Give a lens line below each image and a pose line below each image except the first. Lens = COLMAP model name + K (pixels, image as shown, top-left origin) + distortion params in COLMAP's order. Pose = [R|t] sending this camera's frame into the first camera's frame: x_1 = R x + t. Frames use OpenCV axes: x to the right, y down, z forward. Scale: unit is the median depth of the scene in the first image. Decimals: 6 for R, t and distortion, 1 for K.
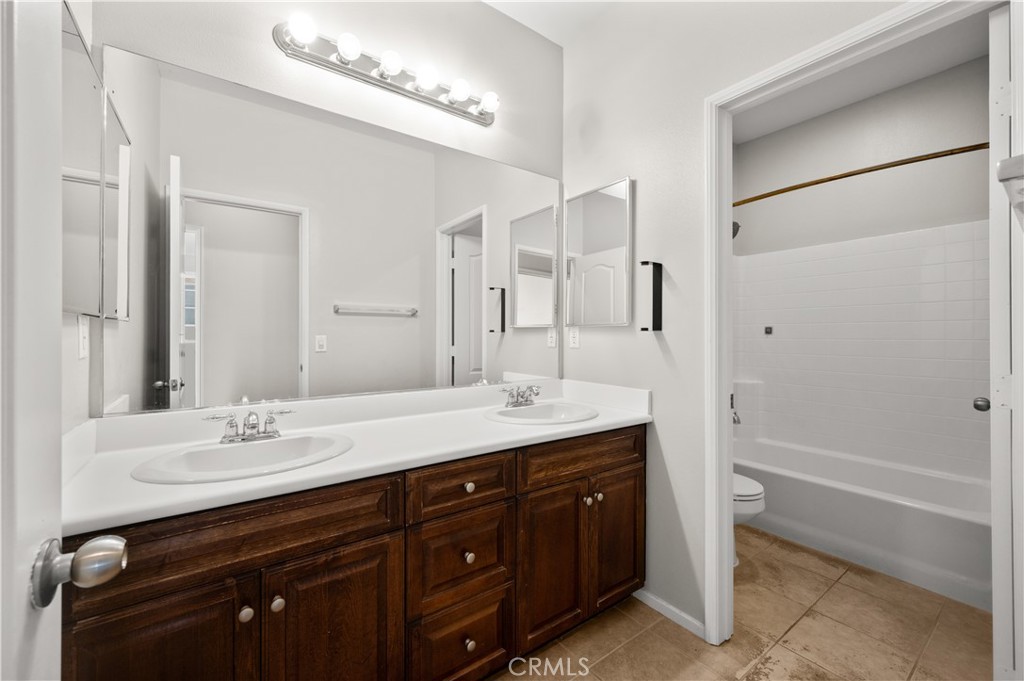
lens RADIAL K [[408.7, 0, 512.3], [0, 408.7, 332.9], [0, 0, 1]] dist [-0.000268, -0.000075]
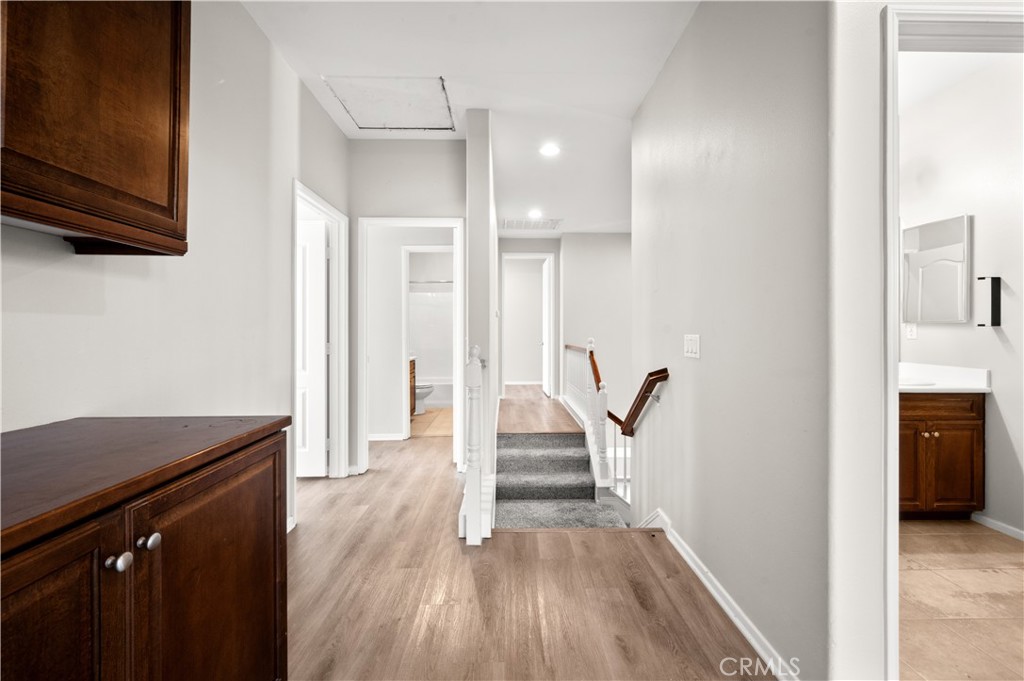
lens RADIAL K [[408.7, 0, 512.3], [0, 408.7, 332.9], [0, 0, 1]] dist [-0.000268, -0.000075]
pose [[0.819086, -0.003922, -0.573658, -0.190455], [0.009496, 0.999932, 0.006722, -0.006840], [0.573593, -0.010953, 0.819068, -1.064566]]
